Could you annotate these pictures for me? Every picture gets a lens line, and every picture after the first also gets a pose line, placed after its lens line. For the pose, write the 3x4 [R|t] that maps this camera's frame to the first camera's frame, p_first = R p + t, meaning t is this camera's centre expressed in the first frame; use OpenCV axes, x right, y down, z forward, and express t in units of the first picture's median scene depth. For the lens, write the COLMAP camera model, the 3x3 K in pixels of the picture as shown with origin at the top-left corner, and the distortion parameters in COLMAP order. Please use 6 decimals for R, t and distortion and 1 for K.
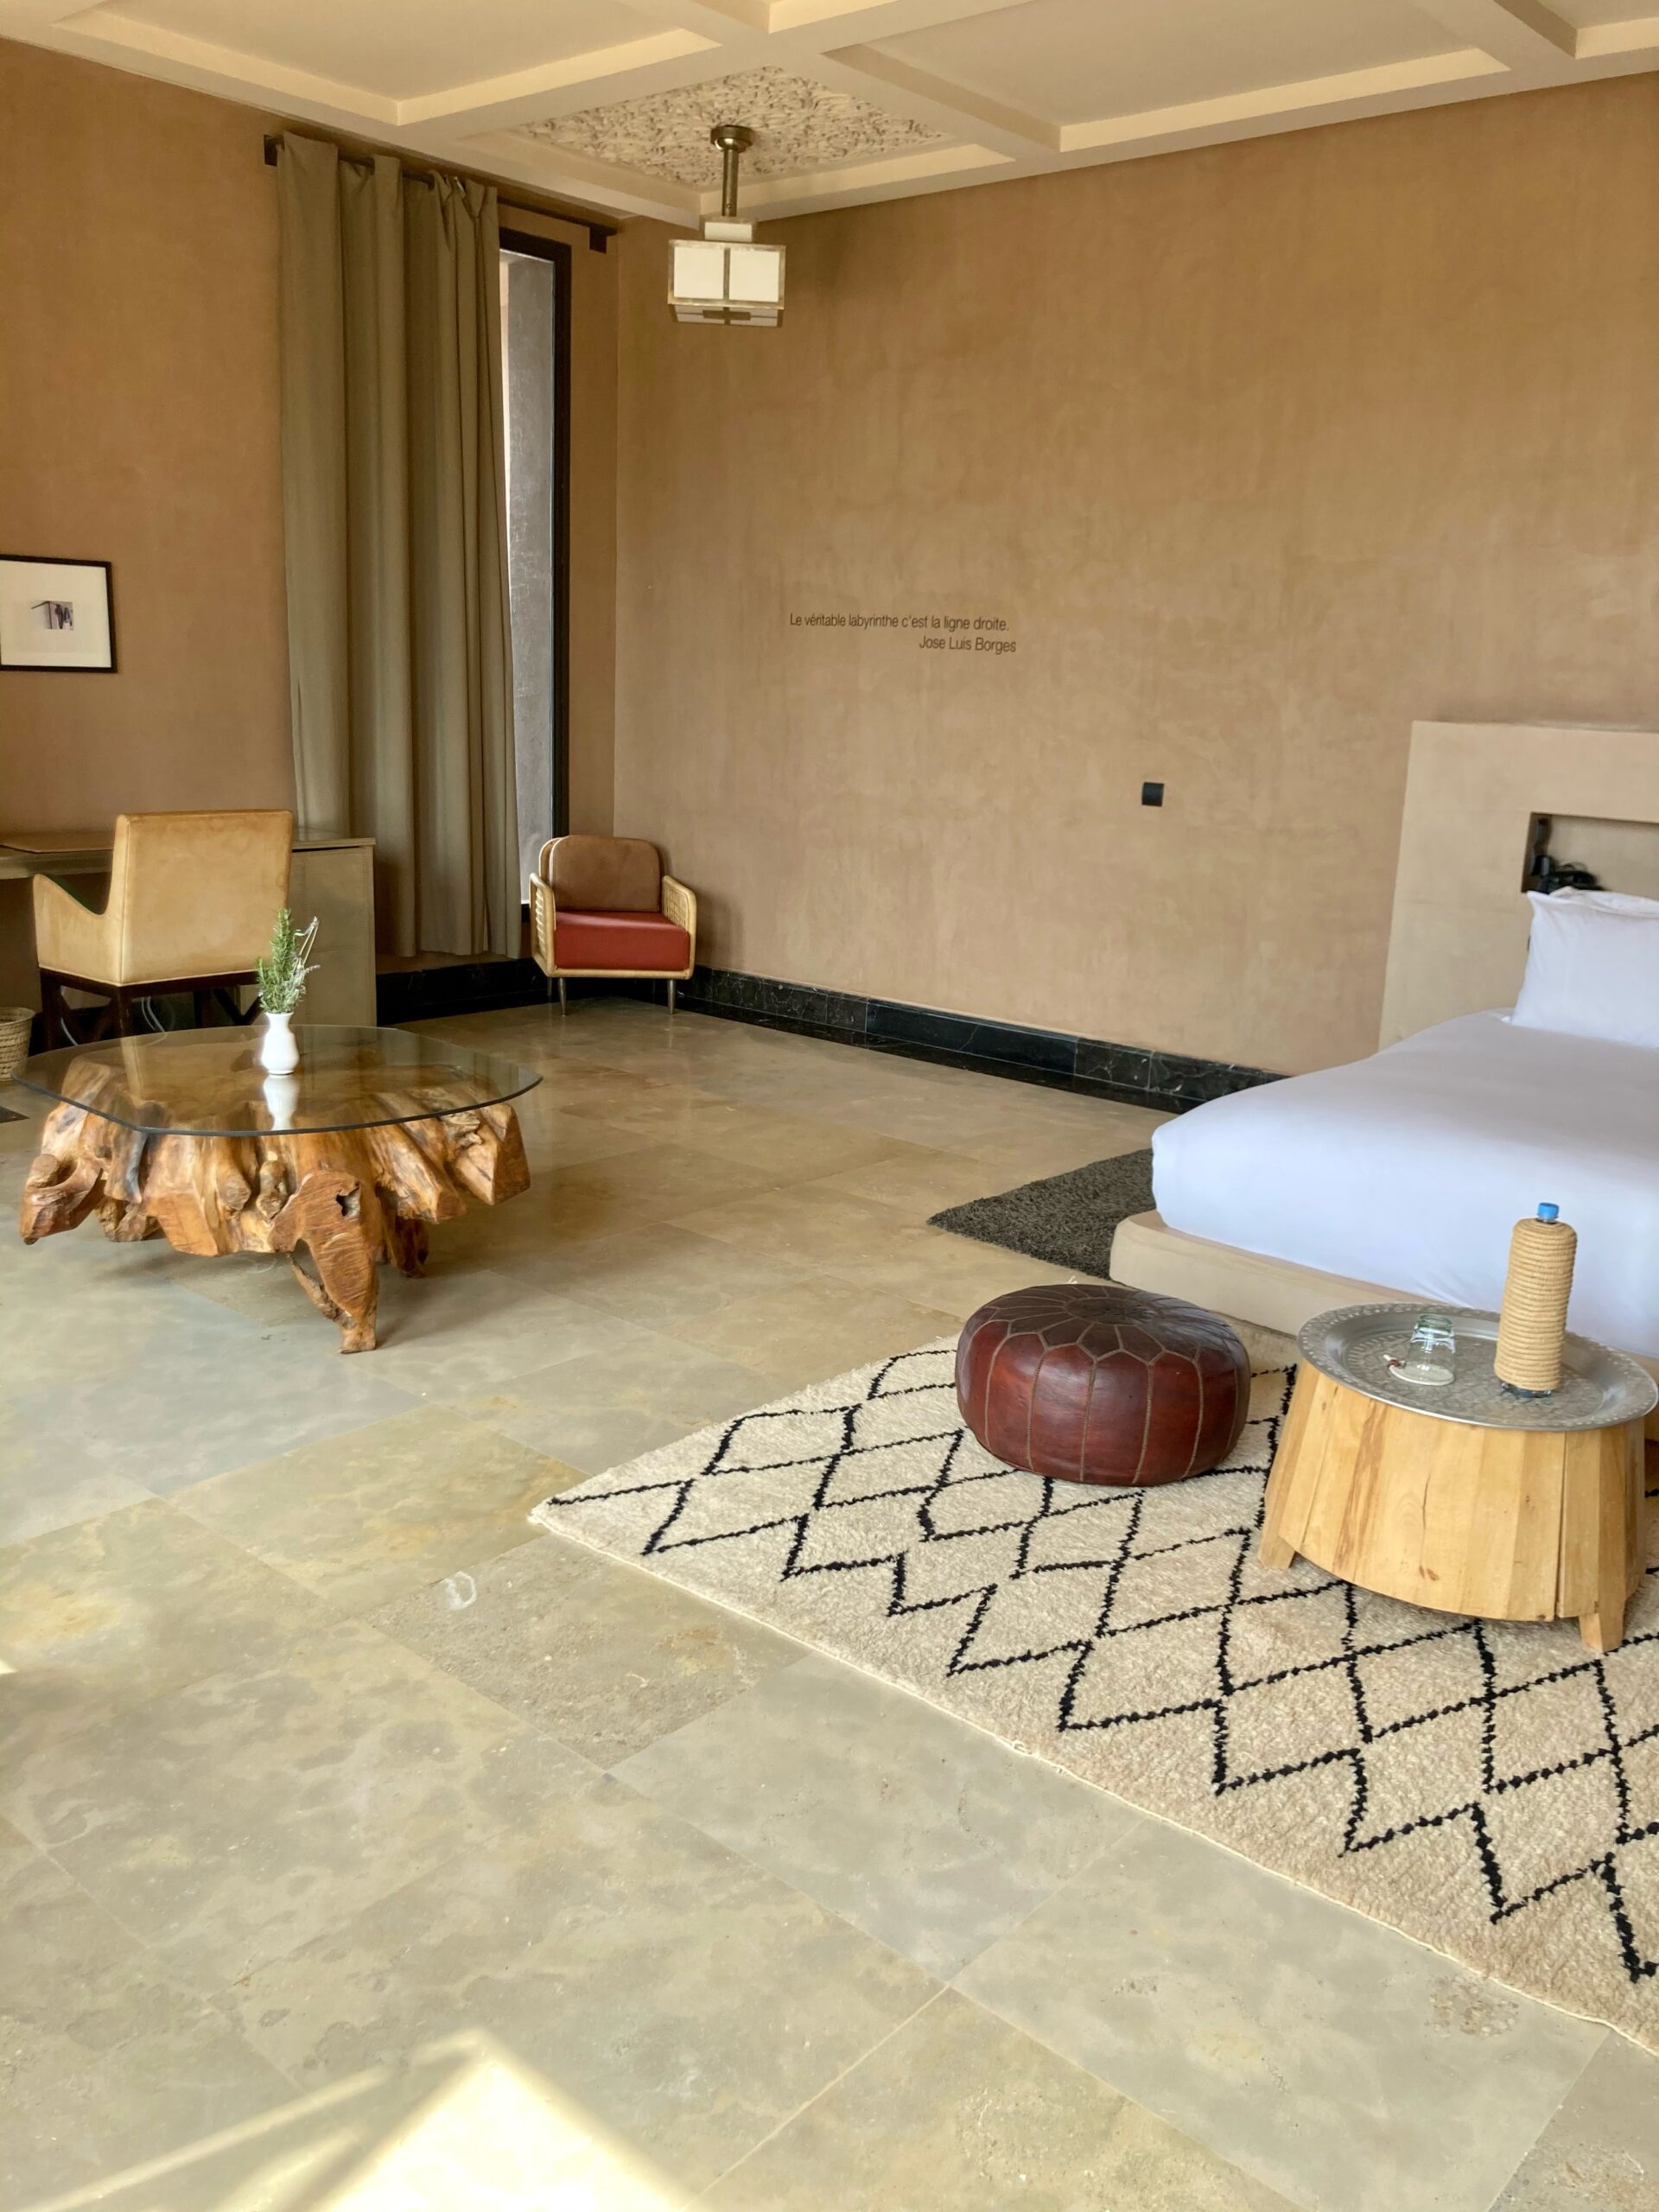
lens RADIAL K [[1813.4, 0, 850.0], [0, 1813.4, 1065.8], [0, 0, 1]] dist [0.003562, -0.003437]
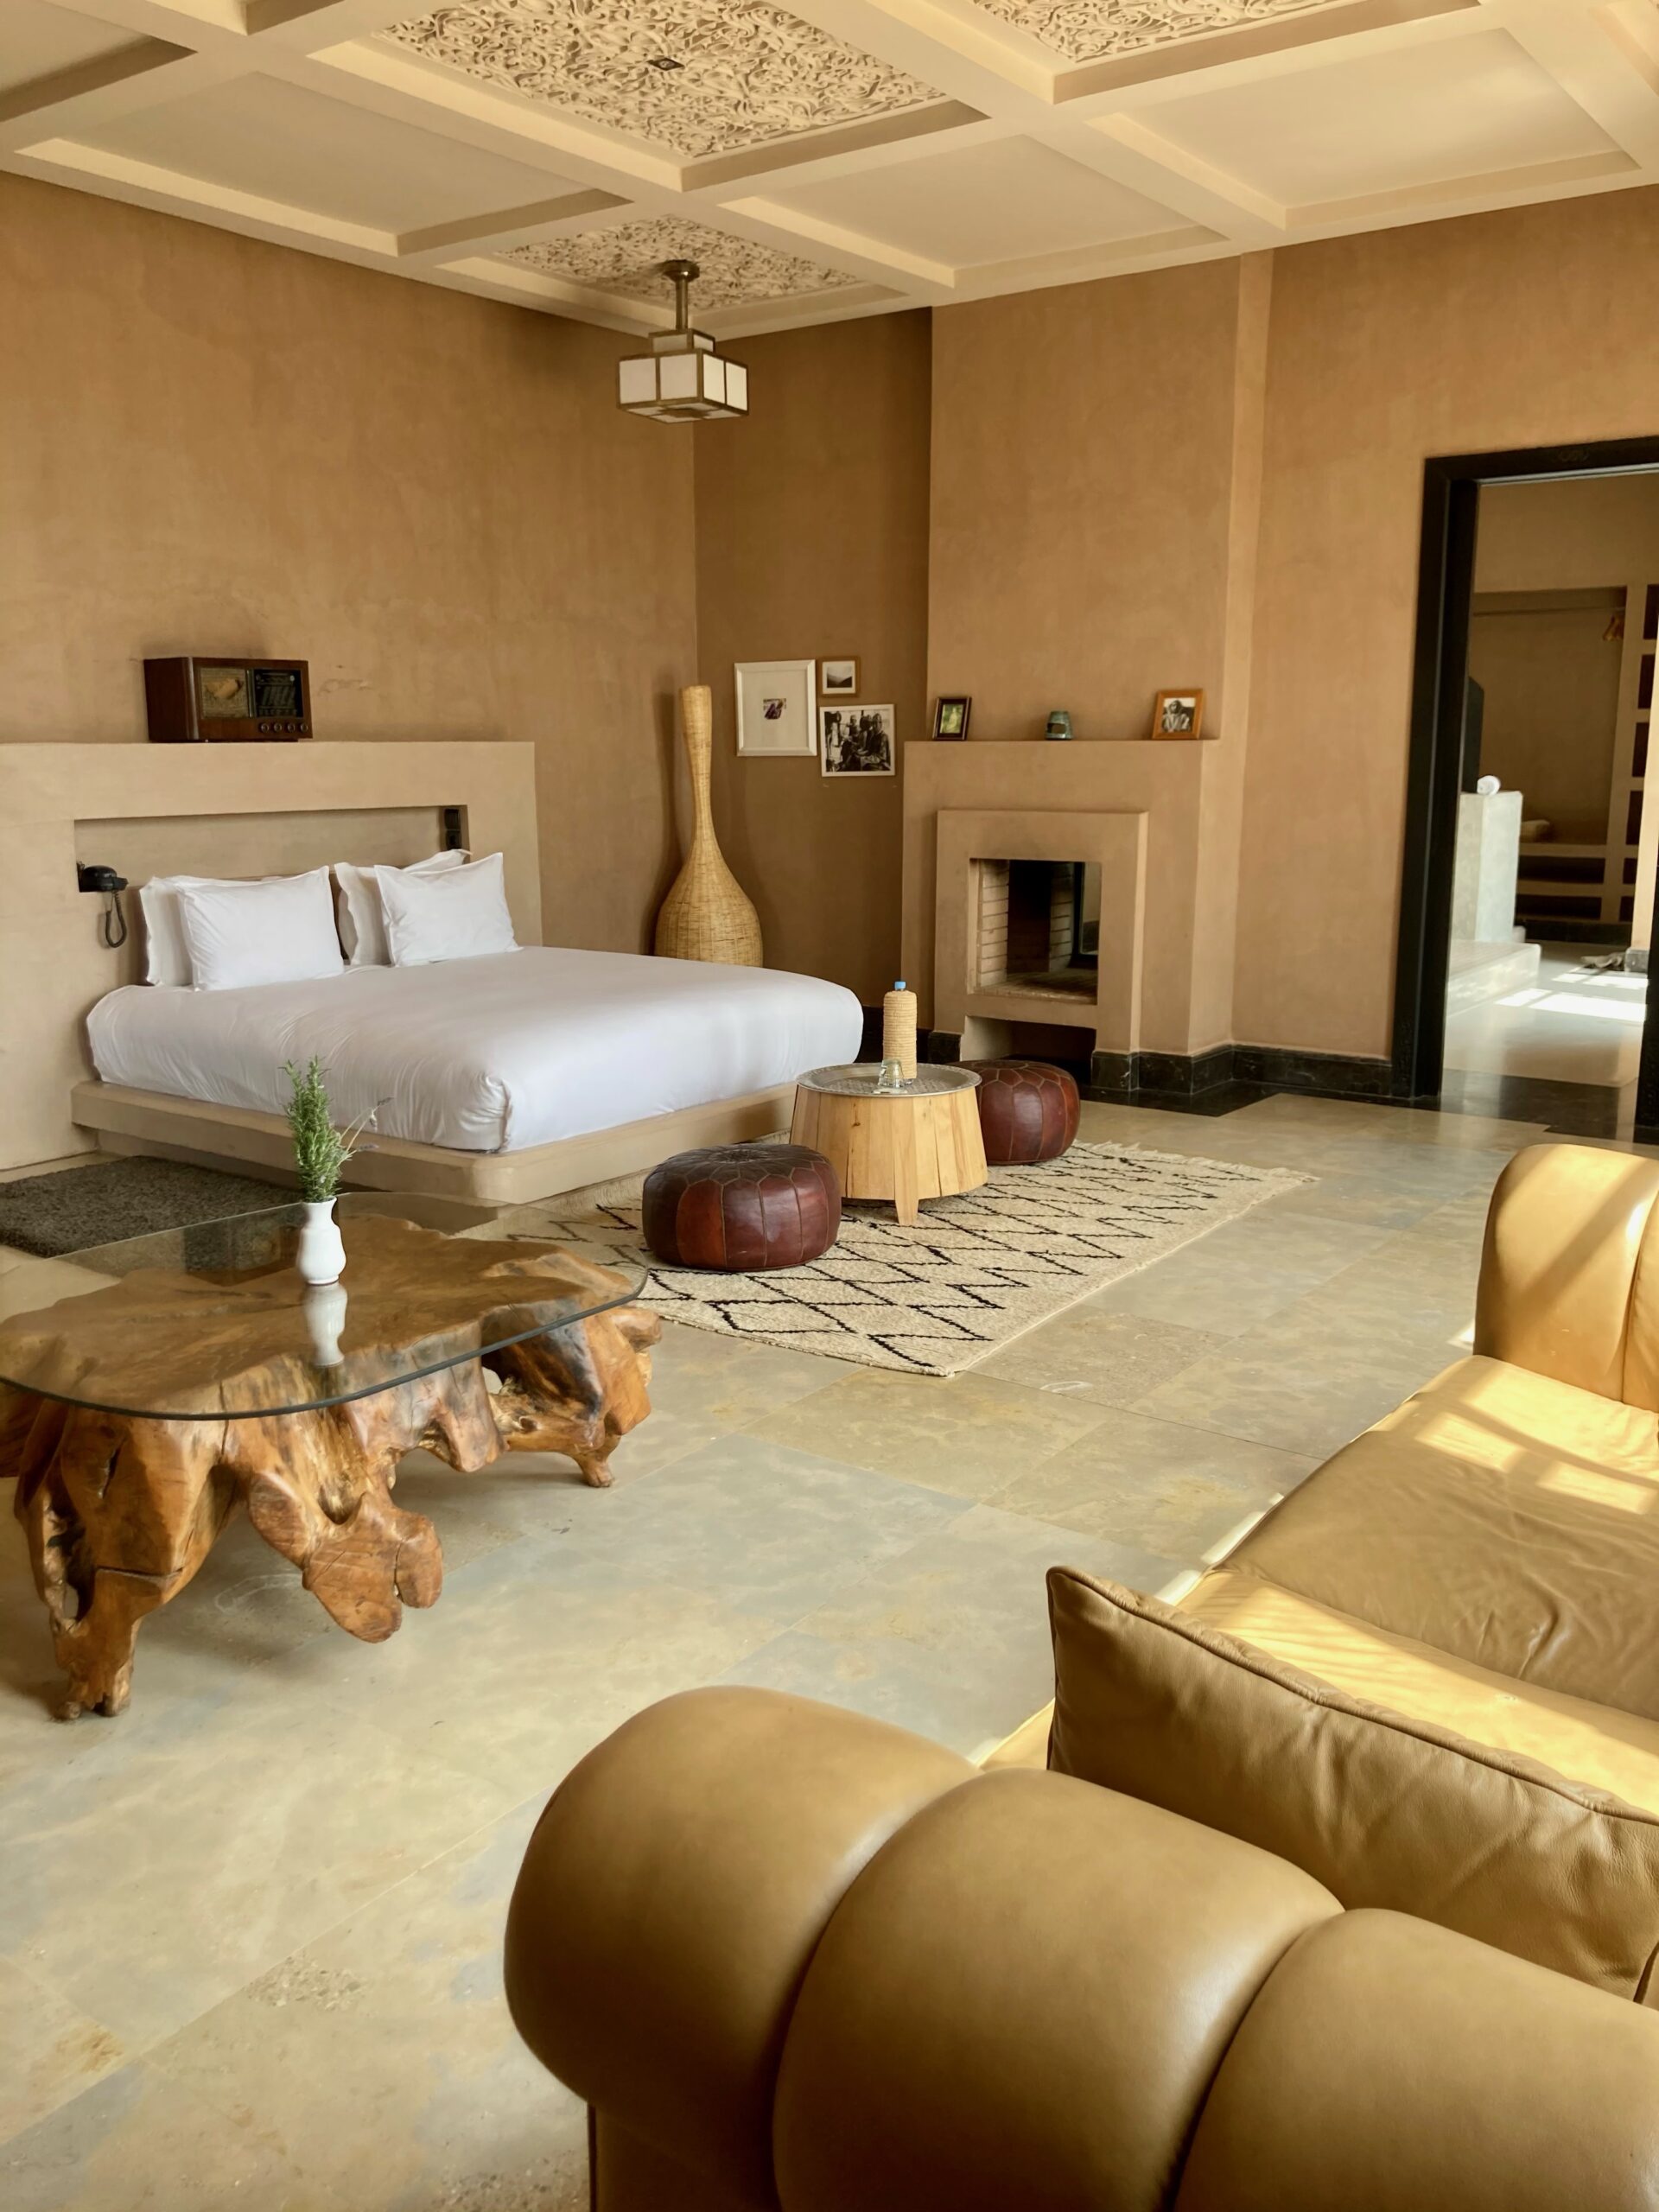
lens RADIAL K [[1798.3, 0, 825.0], [0, 1798.3, 1061.5], [0, 0, 1]] dist [0.114095, -0.224639]
pose [[-0.077597, -0.213880, 0.973773, -1.156348], [0.216082, 0.949894, 0.225854, -0.227181], [-0.973287, 0.227940, -0.027494, 0.908601]]
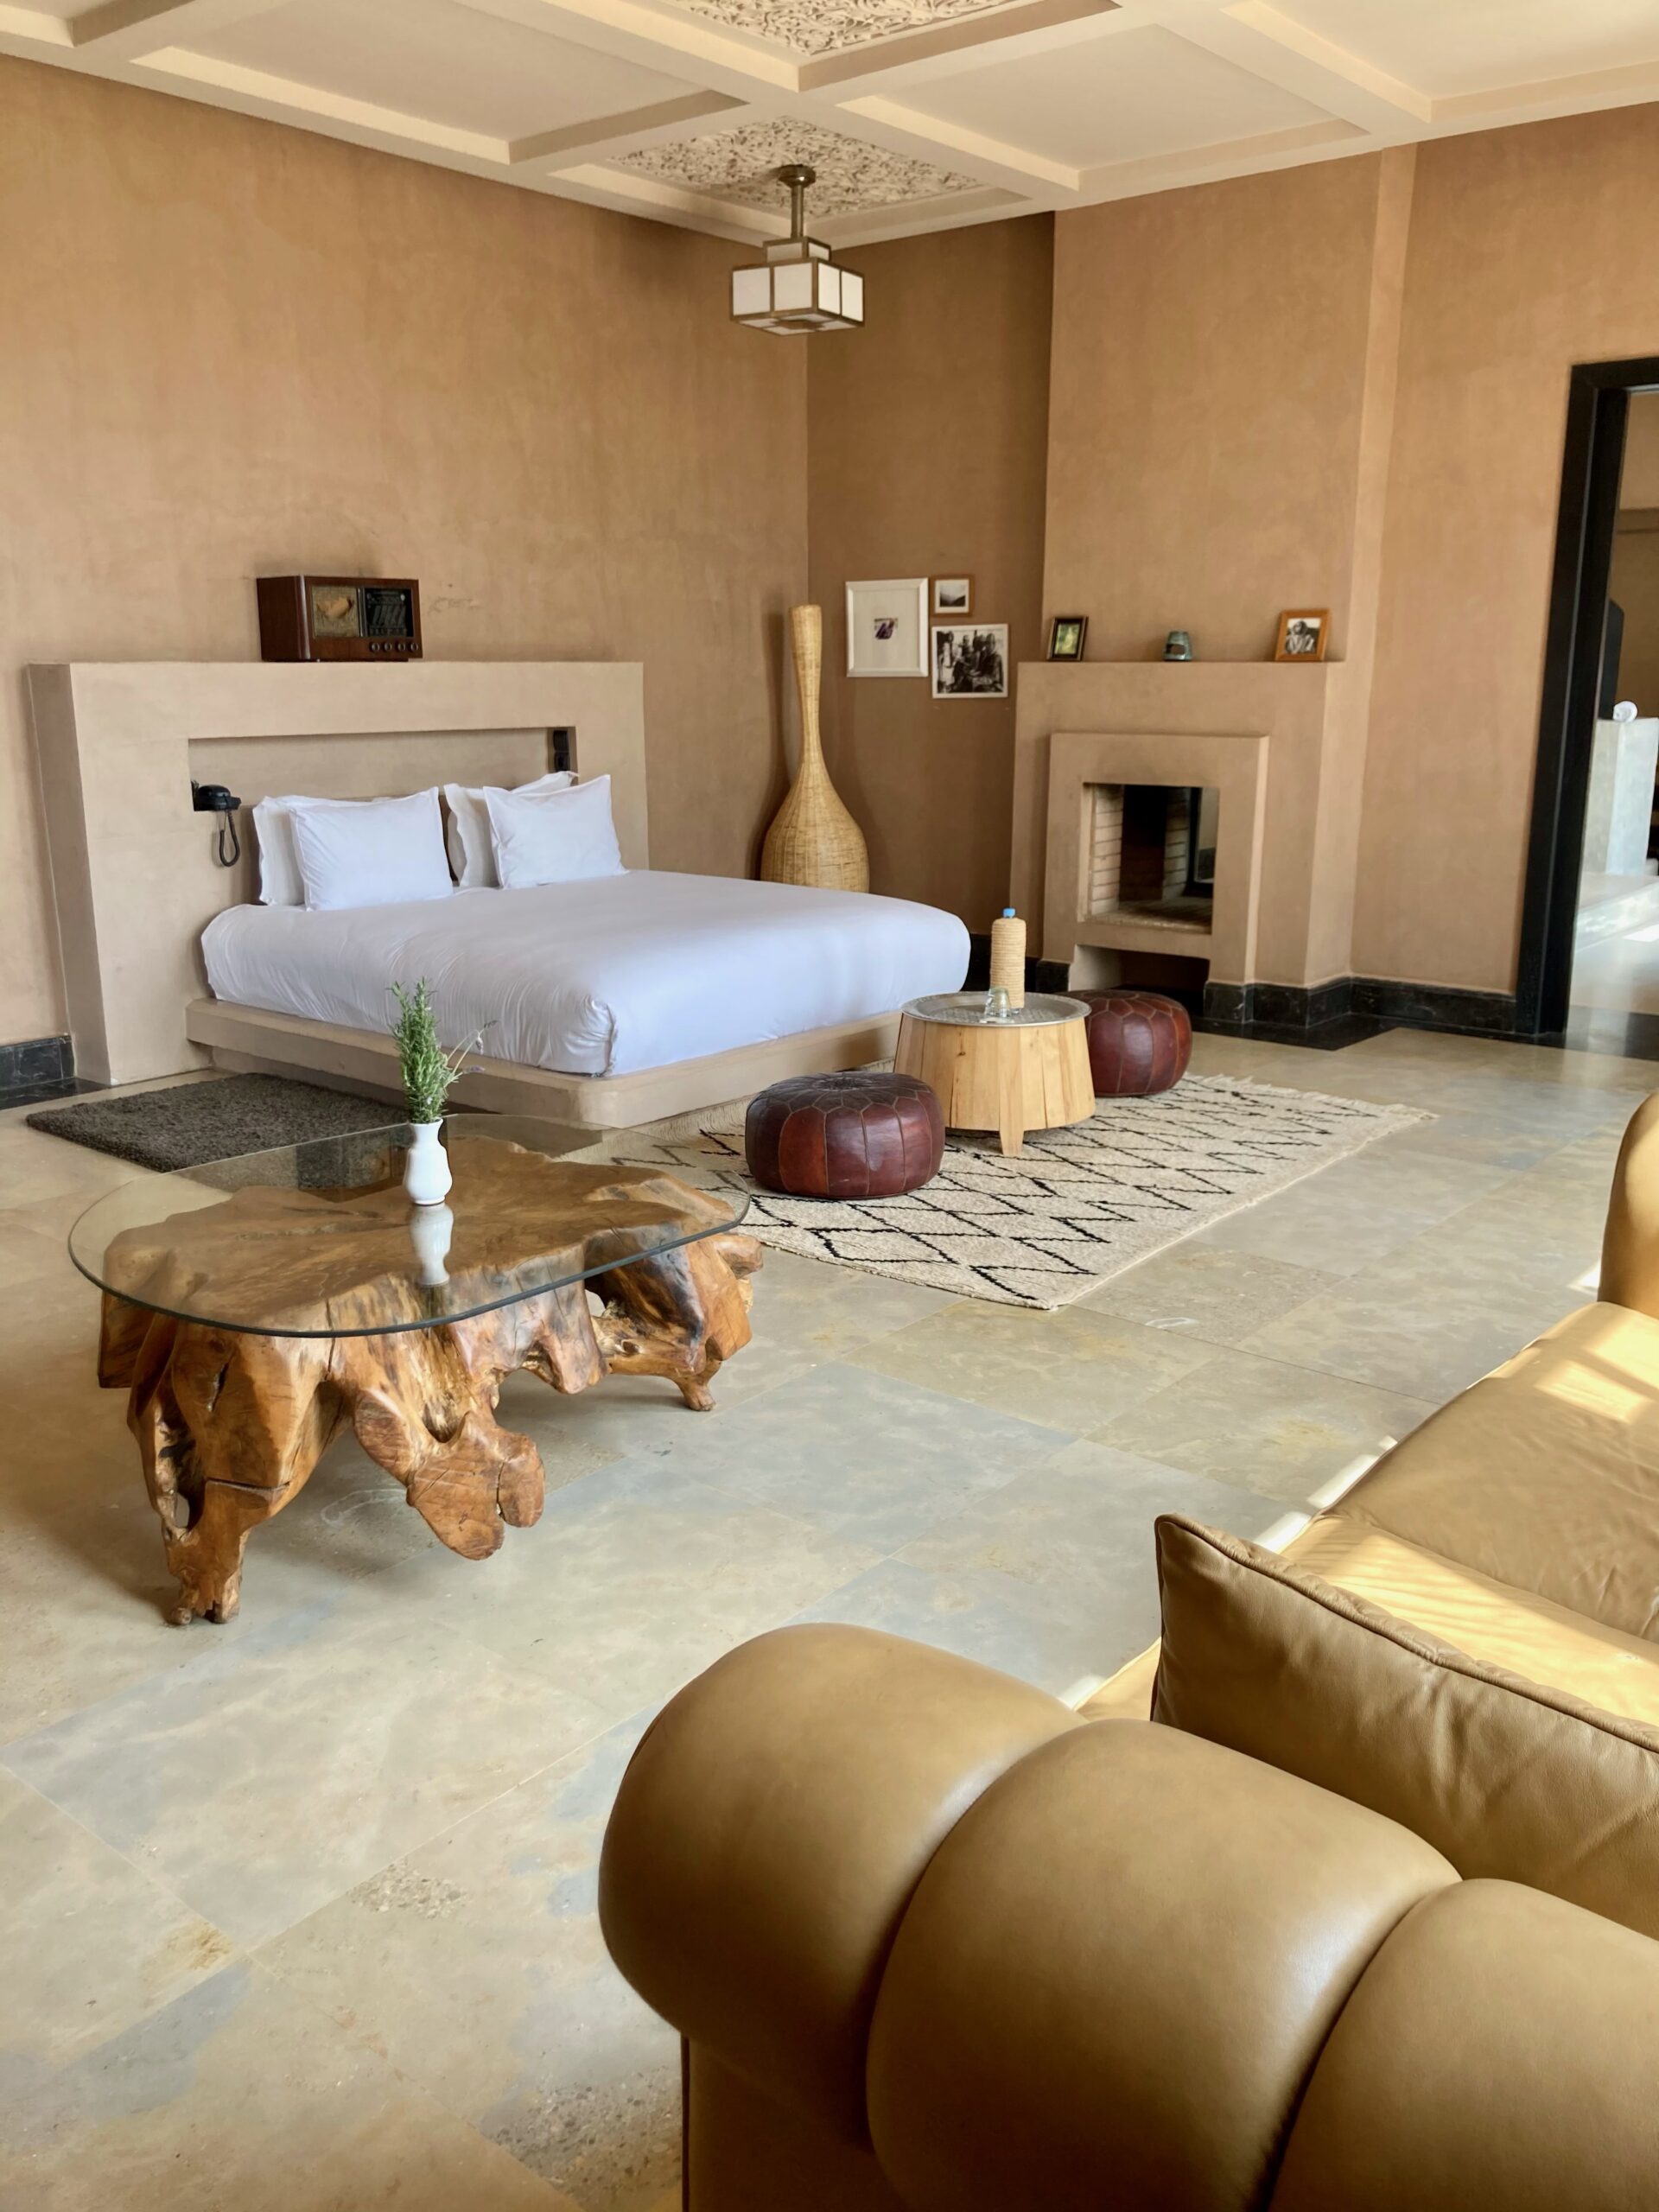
lens RADIAL K [[1799.0, 0, 830.1], [0, 1799.0, 1059.0], [0, 0, 1]] dist [0.122913, -0.334774]
pose [[-0.020784, -0.252710, 0.967319, -1.144390], [0.215718, 0.943605, 0.251150, -0.225099], [-0.976235, 0.213888, 0.034902, 0.908889]]
